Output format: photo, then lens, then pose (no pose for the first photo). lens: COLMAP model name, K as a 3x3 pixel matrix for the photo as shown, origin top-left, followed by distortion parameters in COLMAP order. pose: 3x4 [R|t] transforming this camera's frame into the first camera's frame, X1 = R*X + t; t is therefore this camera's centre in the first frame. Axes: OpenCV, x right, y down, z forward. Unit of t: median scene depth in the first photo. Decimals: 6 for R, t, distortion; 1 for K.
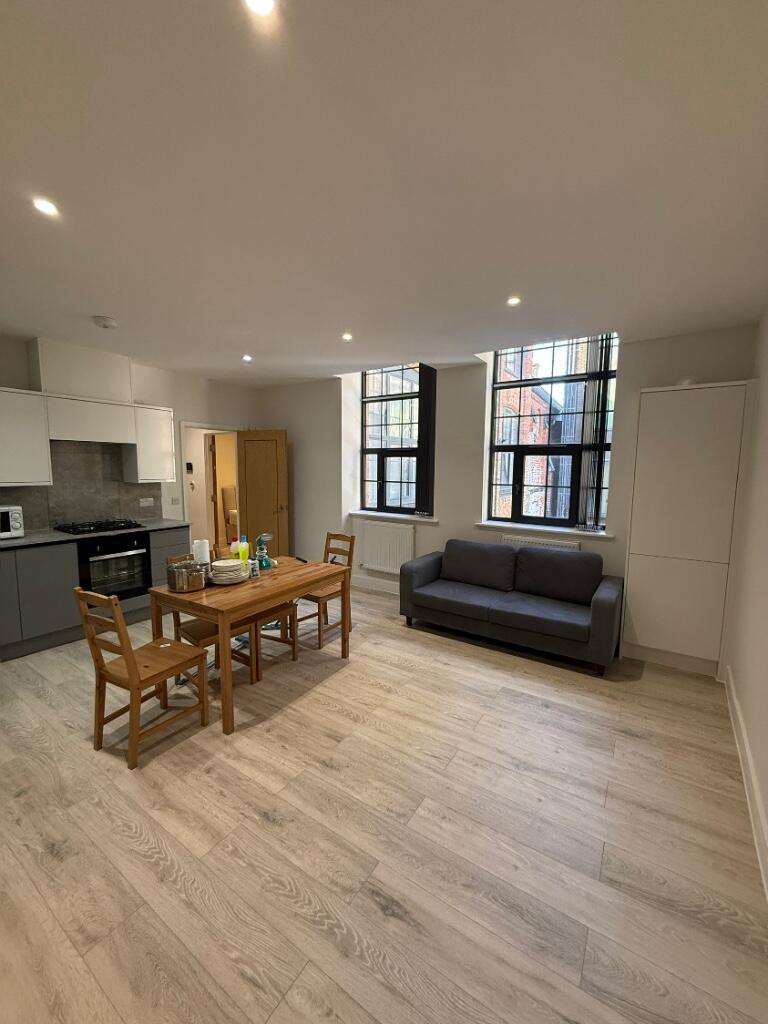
lens RADIAL K [[406.8, 0, 384.0], [0, 406.8, 512.0], [0, 0, 1]] dist [-0.000289, -0.000310]
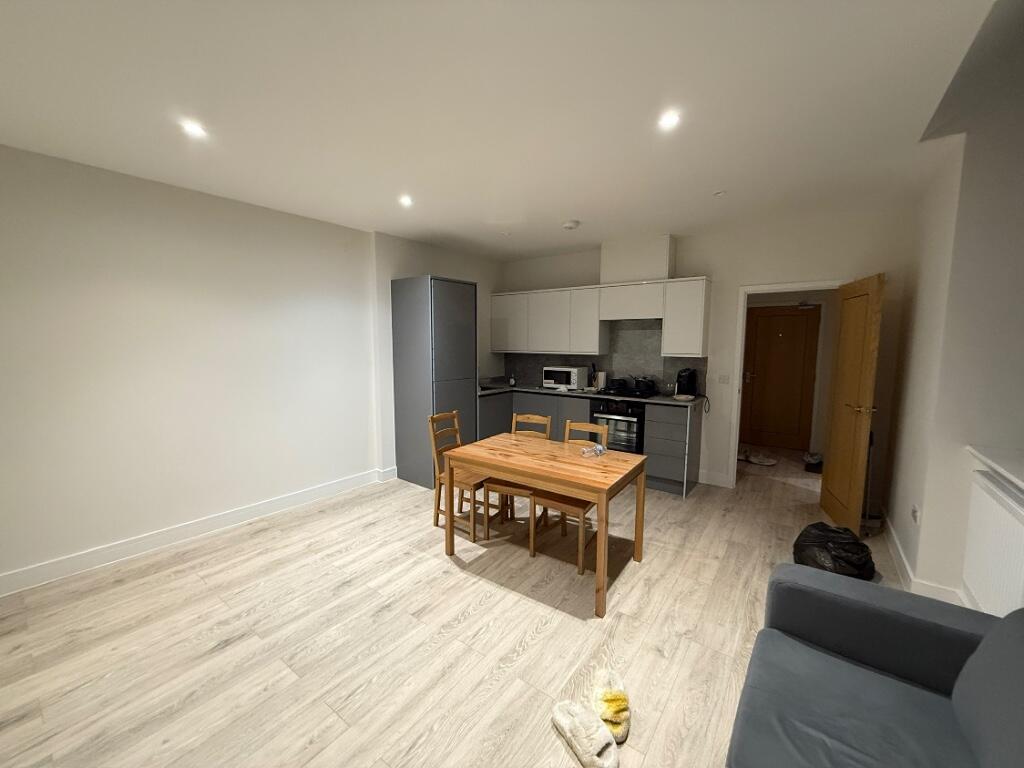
lens RADIAL K [[406.8, 0, 510.2], [0, 406.8, 384.5], [0, 0, 1]] dist [-0.000289, -0.000310]
pose [[-0.049571, 0.097465, -0.994004, 0.618461], [-0.115062, 0.988044, 0.102619, -0.087721], [0.992121, 0.119459, -0.037764, 0.928759]]
